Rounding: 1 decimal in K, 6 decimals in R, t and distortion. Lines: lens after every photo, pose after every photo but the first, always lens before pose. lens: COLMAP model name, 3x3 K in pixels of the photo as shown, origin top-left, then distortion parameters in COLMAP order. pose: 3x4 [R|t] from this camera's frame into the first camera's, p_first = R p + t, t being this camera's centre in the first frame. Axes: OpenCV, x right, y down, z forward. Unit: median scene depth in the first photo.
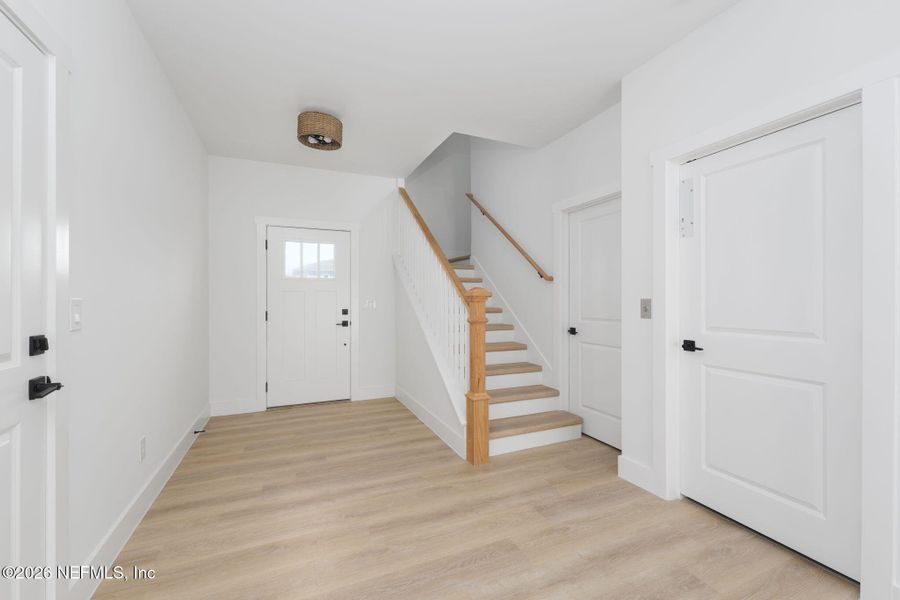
lens RADIAL K [[372.4, 0, 450.0], [0, 372.4, 300.0], [0, 0, 1]] dist [0.000427, 0.000065]
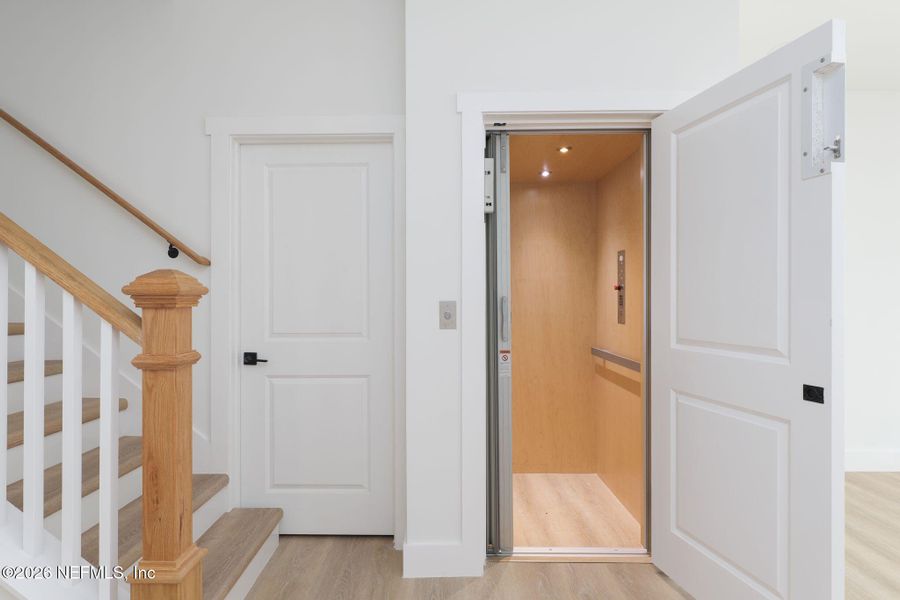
lens RADIAL K [[409.2, 0, 450.0], [0, 409.2, 300.0], [0, 0, 1]] dist [-0.000402, -0.000024]
pose [[0.383660, 0.006512, 0.923451, -0.121591], [0.002070, 0.999967, -0.007911, 0.001004], [-0.923472, 0.004946, 0.383634, 0.488334]]
